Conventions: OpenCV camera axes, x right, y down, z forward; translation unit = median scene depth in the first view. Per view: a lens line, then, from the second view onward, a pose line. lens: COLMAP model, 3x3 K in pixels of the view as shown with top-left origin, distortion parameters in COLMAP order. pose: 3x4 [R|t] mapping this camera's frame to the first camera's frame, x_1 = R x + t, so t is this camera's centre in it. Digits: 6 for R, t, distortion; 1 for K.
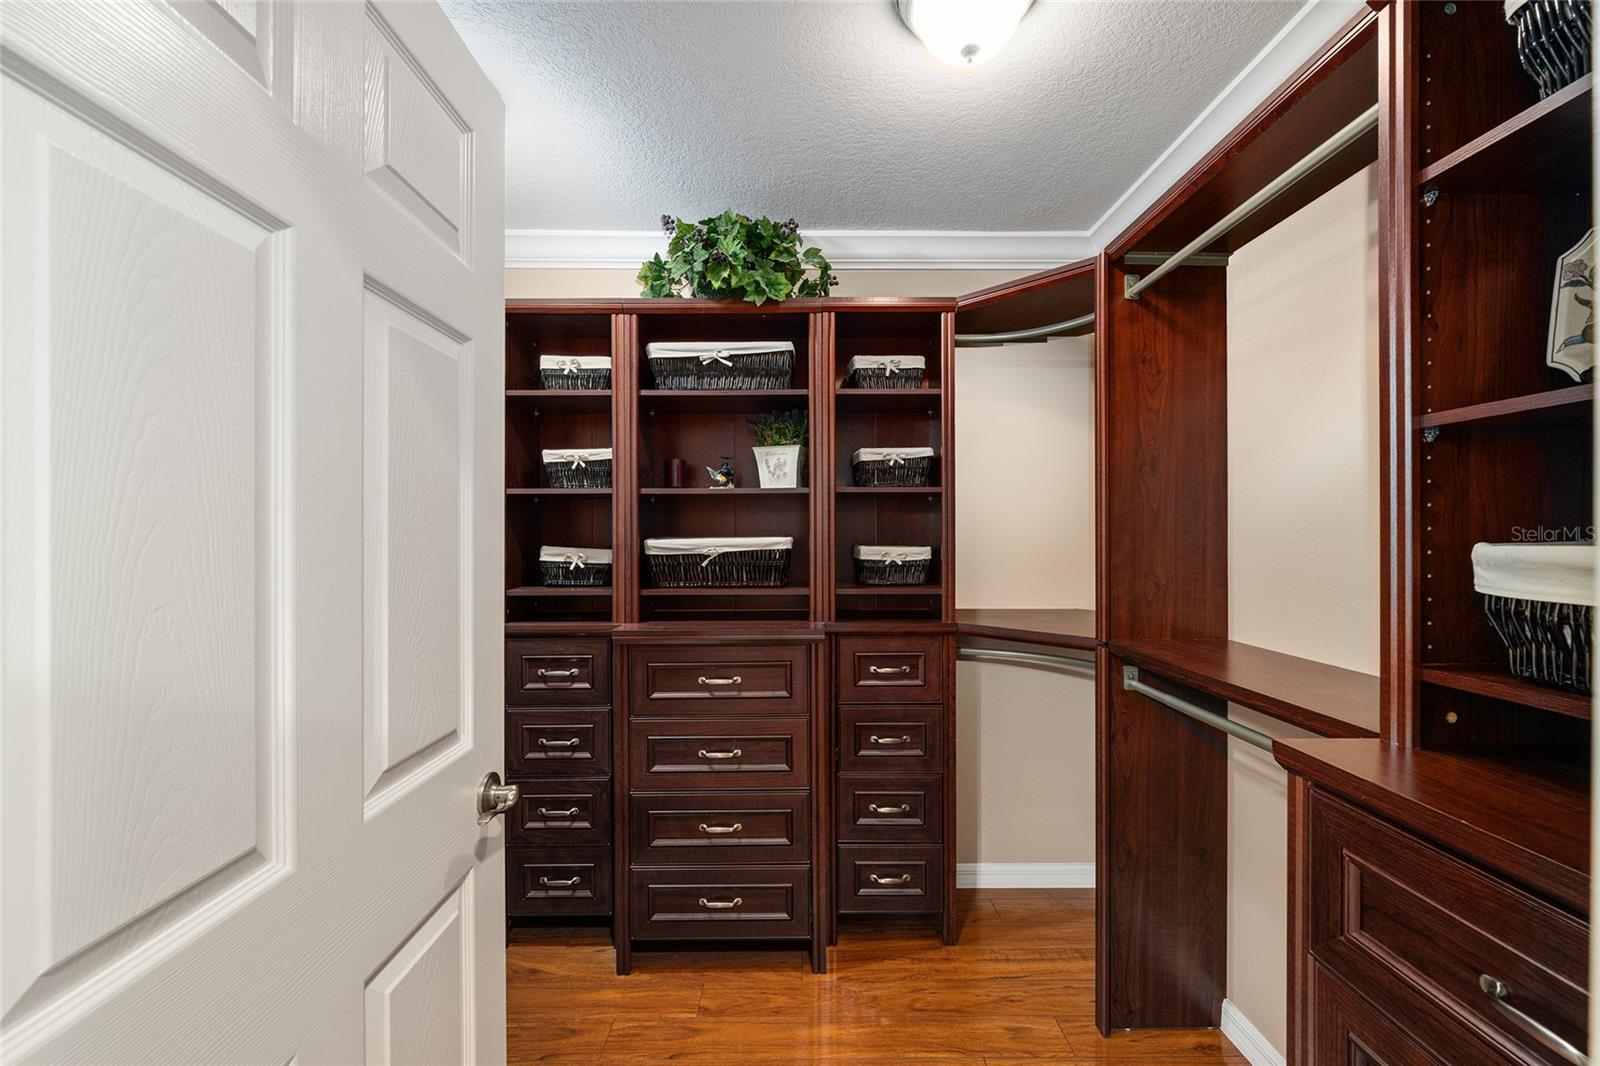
lens RADIAL K [[617.1, 0, 797.3], [0, 617.1, 525.8], [0, 0, 1]] dist [-0.001177, -0.000034]
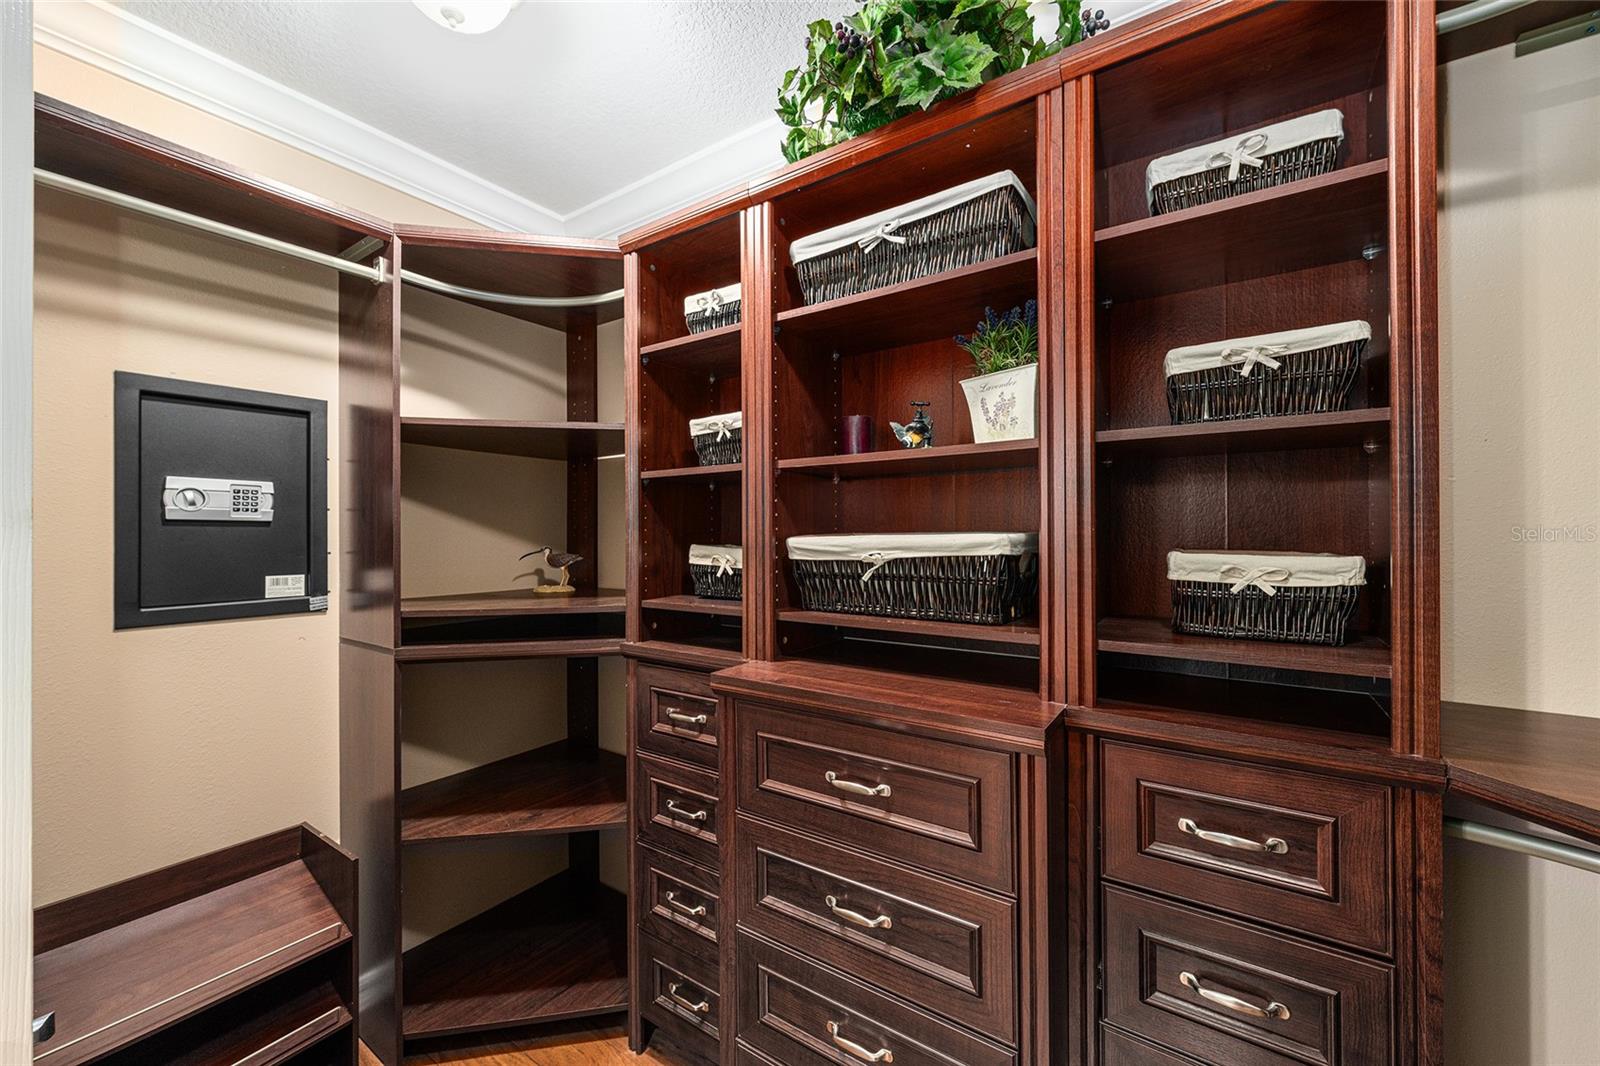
lens RADIAL K [[617.1, 0, 797.3], [0, 617.1, 525.8], [0, 0, 1]] dist [-0.001177, -0.000034]
pose [[0.829113, -0.005911, -0.559050, 0.136024], [0.010689, 0.999929, 0.005281, 0.006872], [0.558979, -0.010354, 0.829117, 0.450961]]
